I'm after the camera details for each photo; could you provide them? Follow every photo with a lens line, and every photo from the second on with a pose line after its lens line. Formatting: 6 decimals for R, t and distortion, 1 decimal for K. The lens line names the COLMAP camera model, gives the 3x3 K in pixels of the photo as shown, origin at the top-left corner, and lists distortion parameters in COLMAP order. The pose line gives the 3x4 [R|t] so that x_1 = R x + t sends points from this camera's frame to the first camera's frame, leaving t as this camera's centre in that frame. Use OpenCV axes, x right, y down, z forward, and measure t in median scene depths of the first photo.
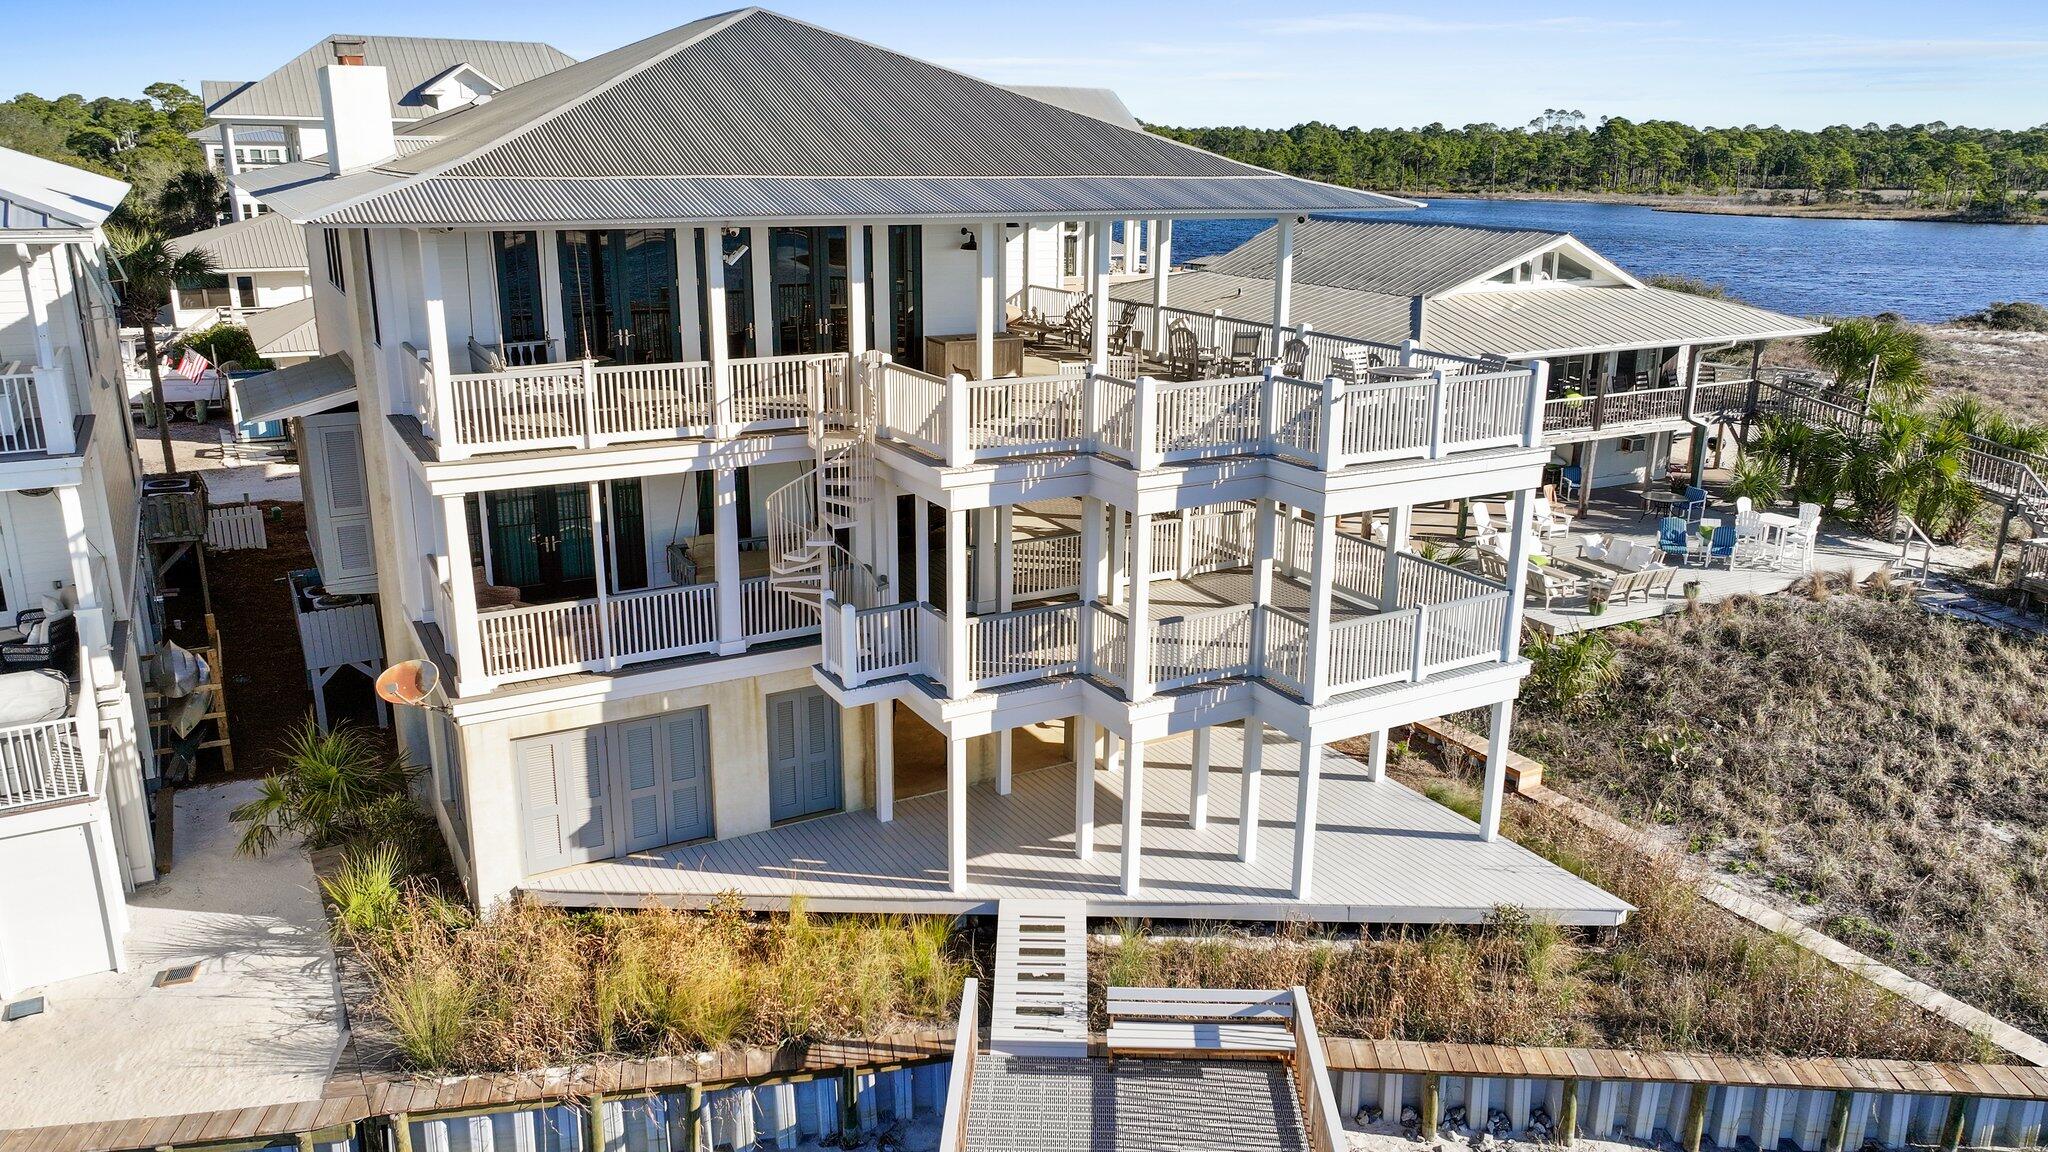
lens RADIAL K [[1452.2, 0, 1013.1], [0, 1452.2, 574.1], [0, 0, 1]] dist [-0.000179, 0.017236]
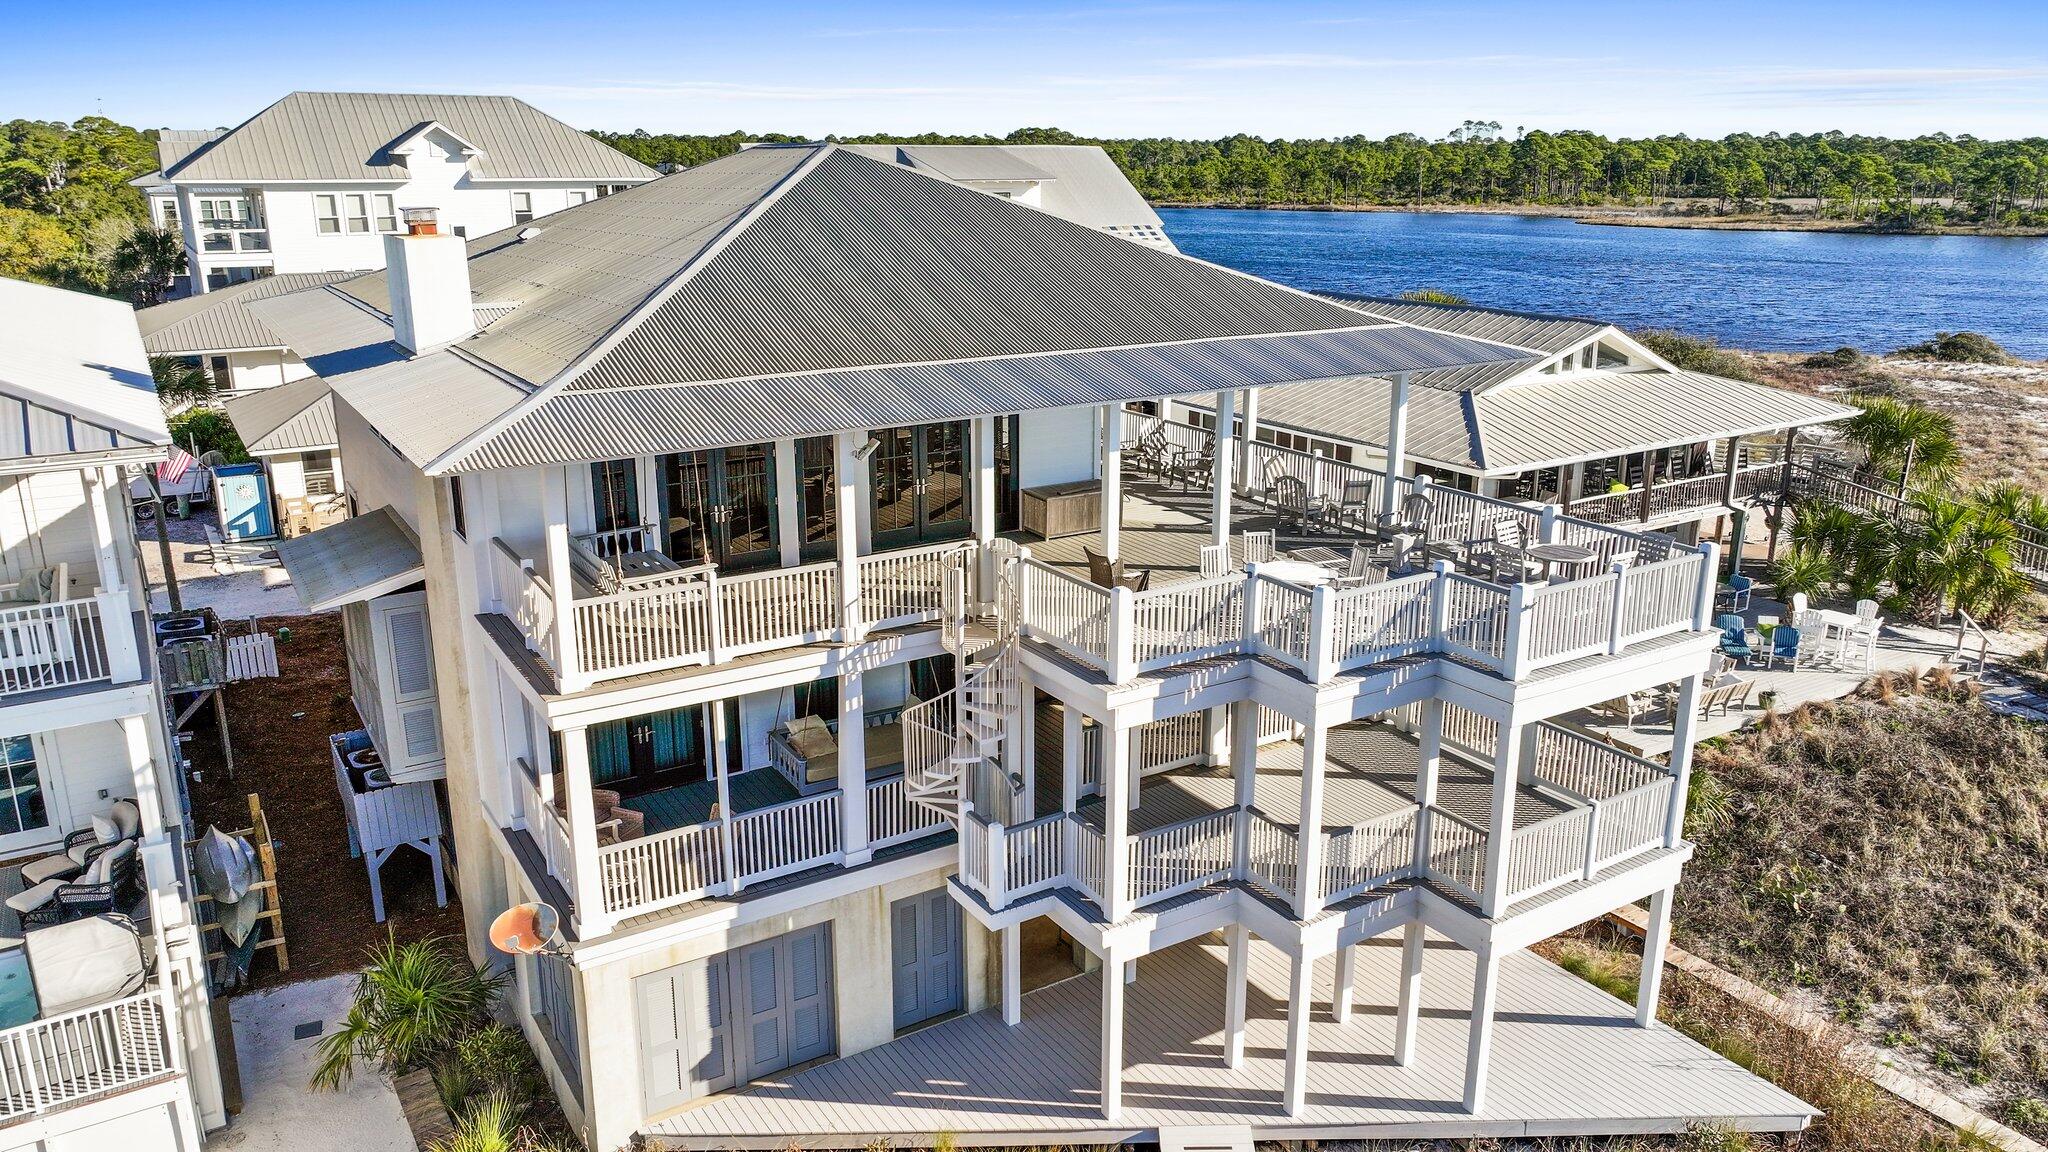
lens RADIAL K [[1430.9, 0, 1013.3], [0, 1430.9, 573.9], [0, 0, 1]] dist [0.002509, 0.012688]
pose [[0.998778, -0.021934, 0.044286, -0.123015], [0.022044, 0.999755, -0.001990, -0.120536], [-0.044231, 0.002964, 0.999017, 0.071083]]
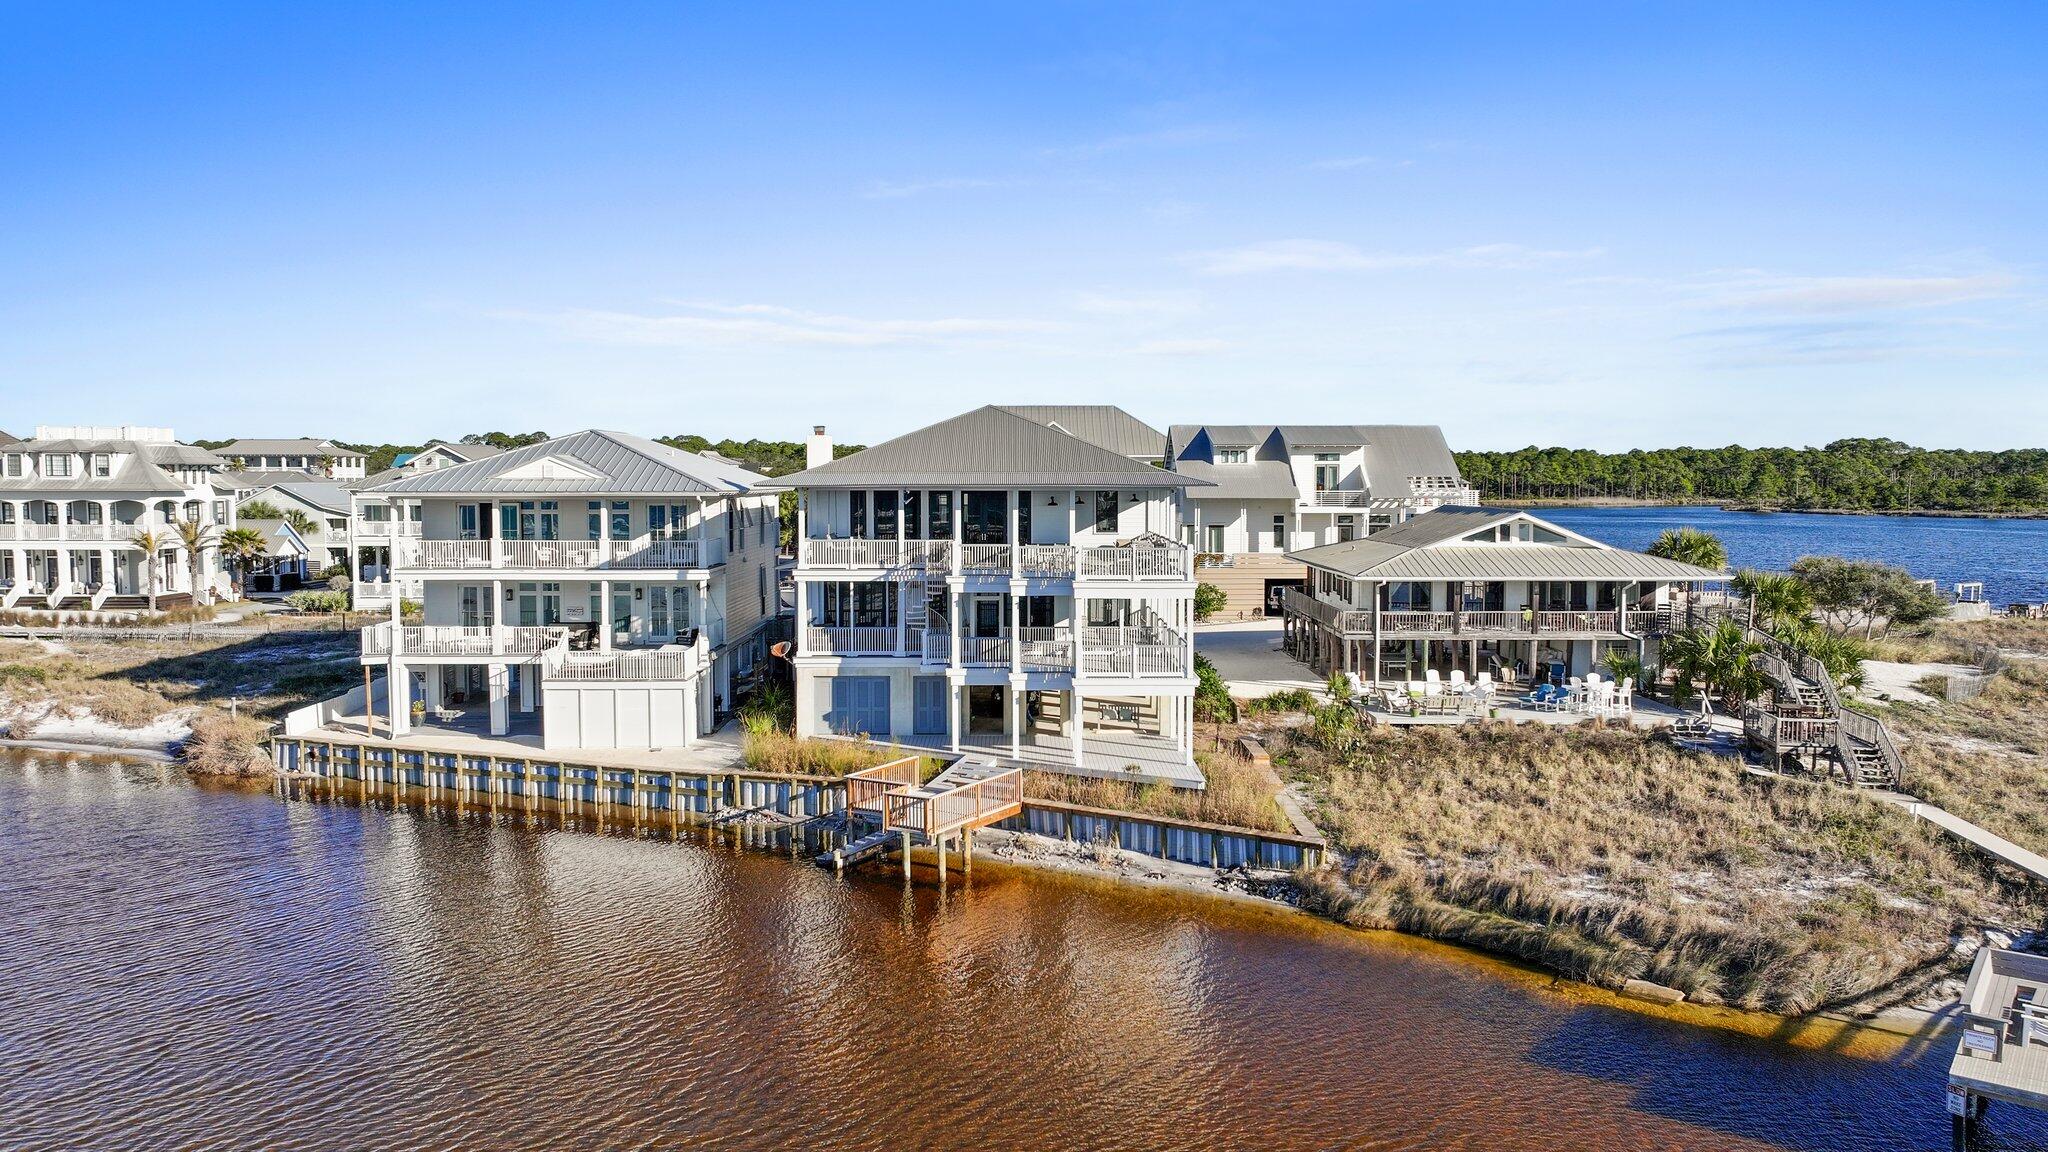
lens RADIAL K [[1441.2, 0, 1029.9], [0, 1441.2, 578.2], [0, 0, 1]] dist [0.000136, -0.002568]
pose [[0.879207, 0.024632, -0.475802, 1.119727], [-0.126308, 0.974980, -0.182923, 0.330654], [0.459392, 0.220925, 0.860321, -1.008807]]
